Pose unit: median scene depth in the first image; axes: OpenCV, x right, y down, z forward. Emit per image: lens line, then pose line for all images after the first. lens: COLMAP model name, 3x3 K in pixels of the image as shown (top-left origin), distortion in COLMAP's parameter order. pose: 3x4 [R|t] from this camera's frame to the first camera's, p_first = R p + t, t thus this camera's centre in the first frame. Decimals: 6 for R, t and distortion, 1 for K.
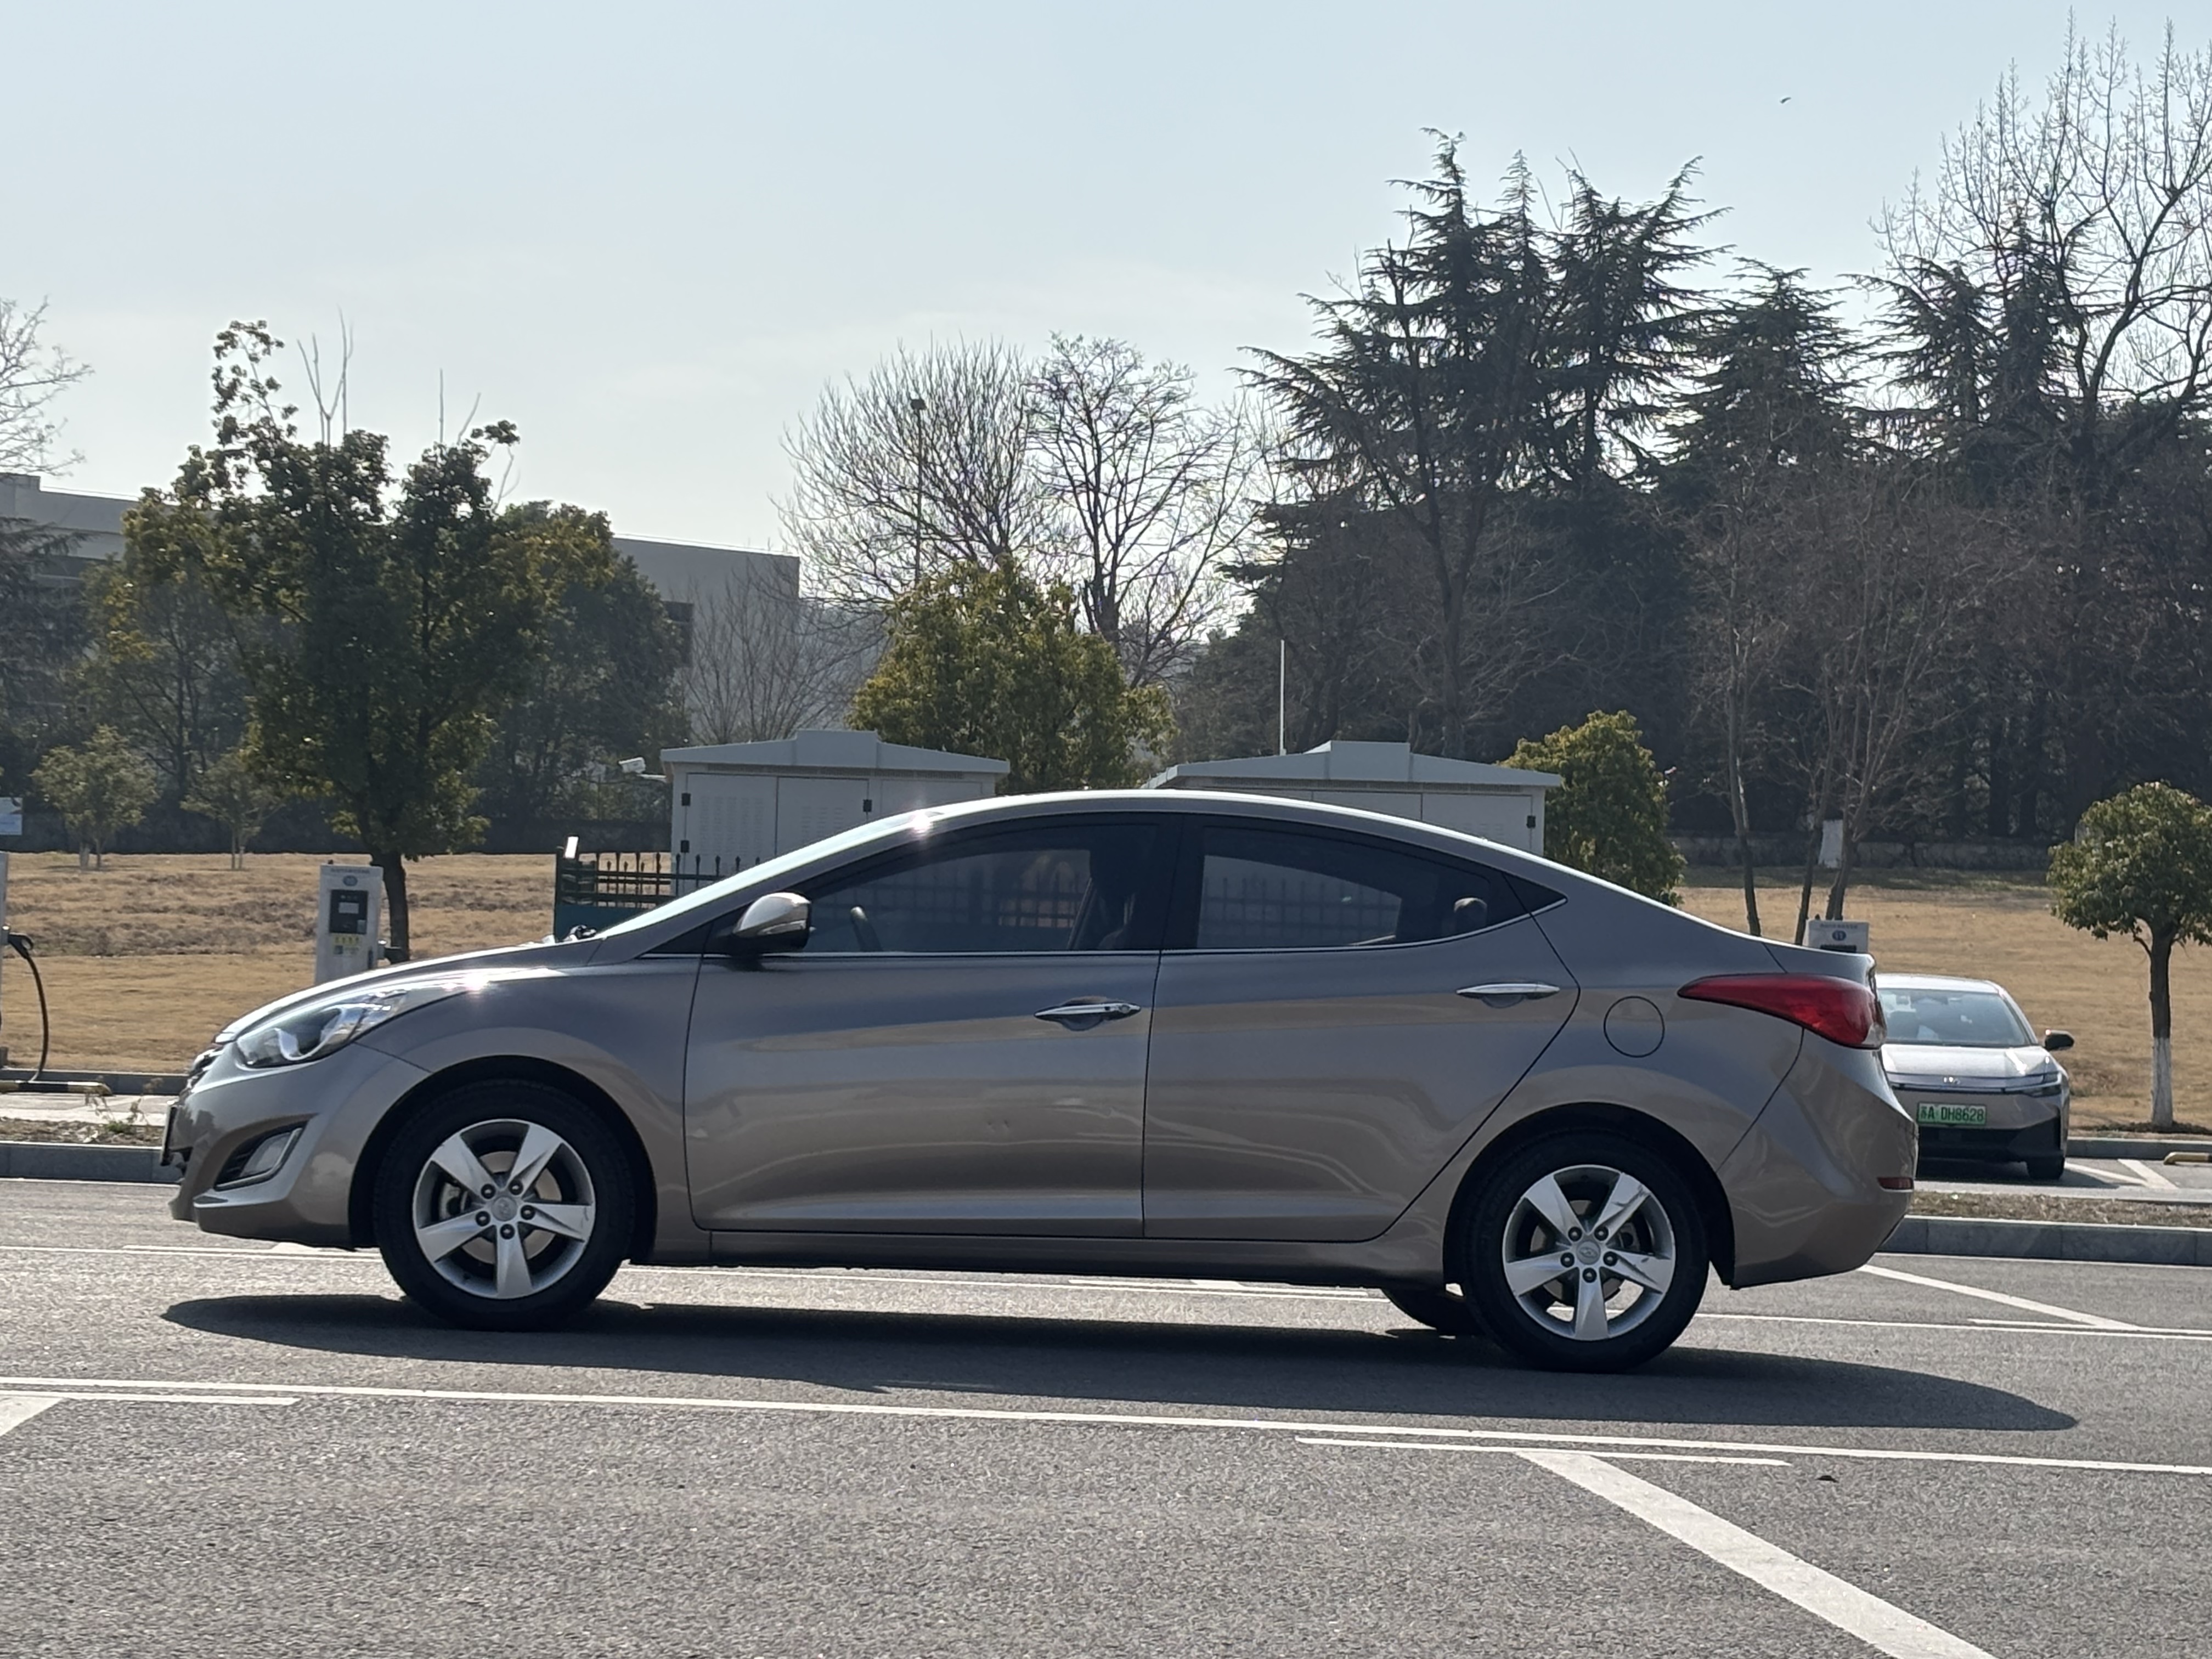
lens RADIAL K [[5133.9, 0, 1106.0], [0, 5133.9, 829.5], [0, 0, 1]] dist [-0.057895, -0.057446]
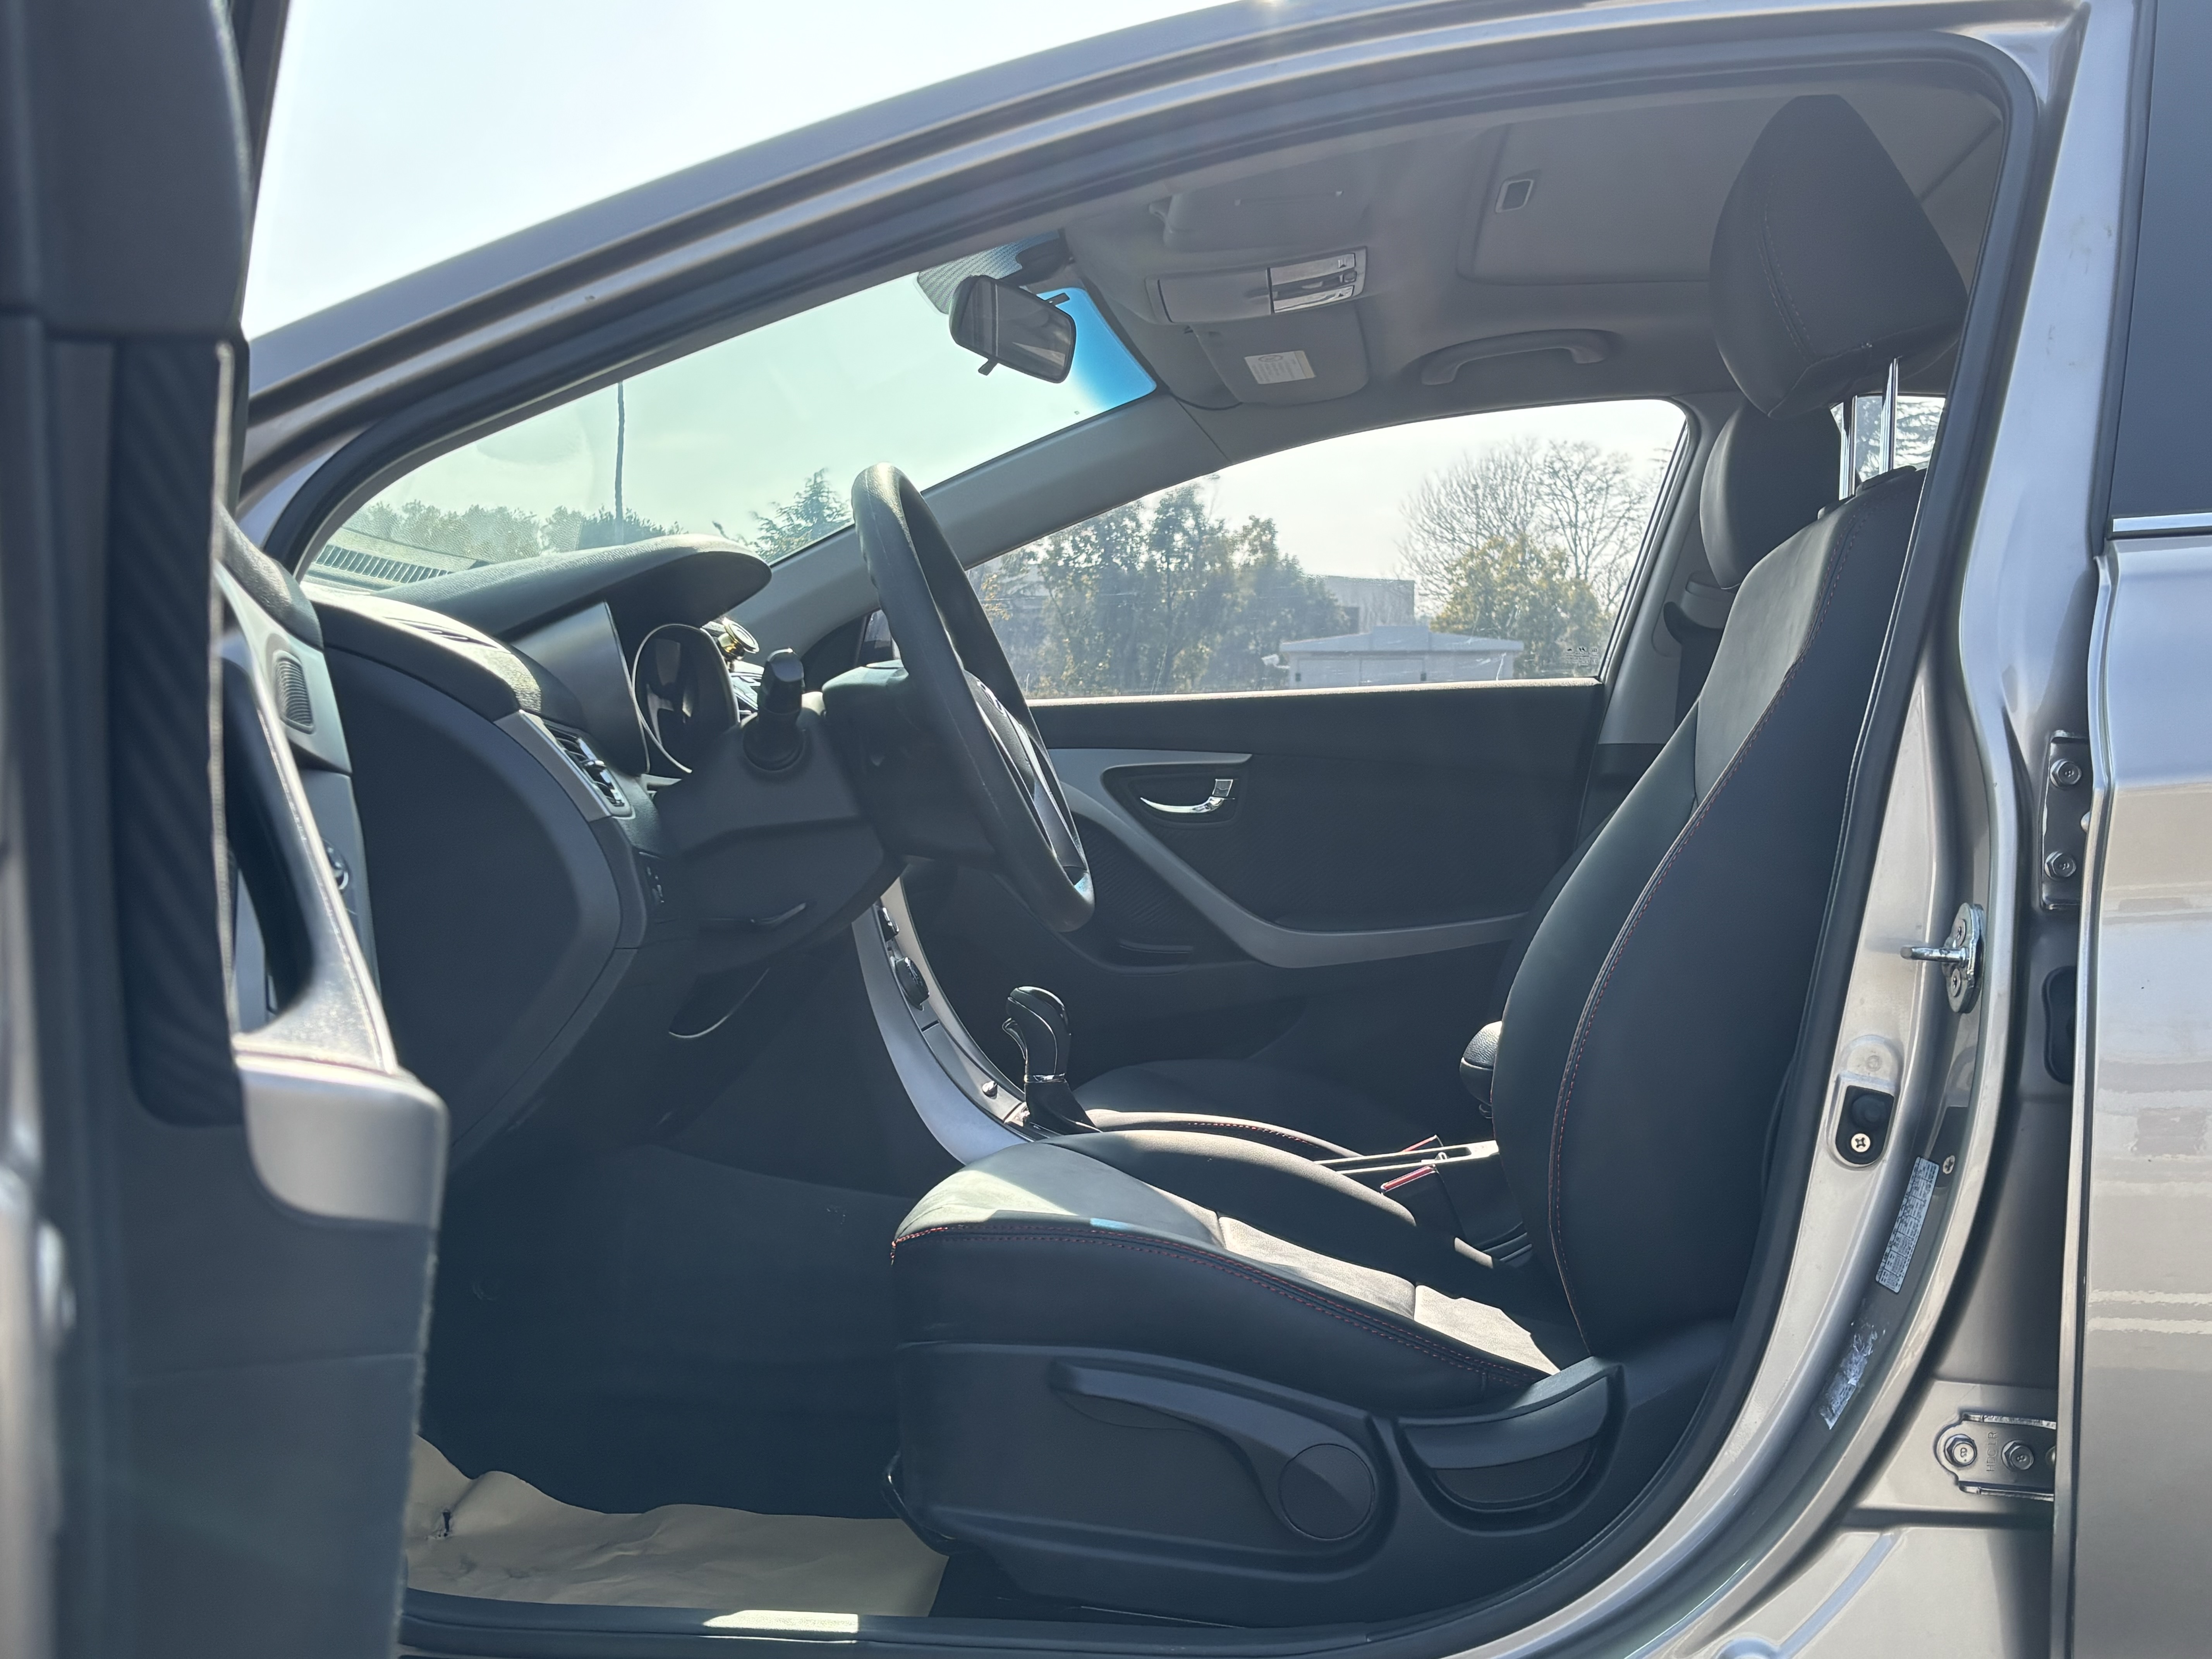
lens RADIAL K [[2460.7, 0, 1106.0], [0, 2460.7, 829.5], [0, 0, 1]] dist [0.235944, -1.219341]
pose [[0.981794, -0.020110, -0.188881, -0.001373], [0.027497, 0.998953, 0.036574, 0.003802], [0.187948, -0.041102, 0.981319, 0.111004]]
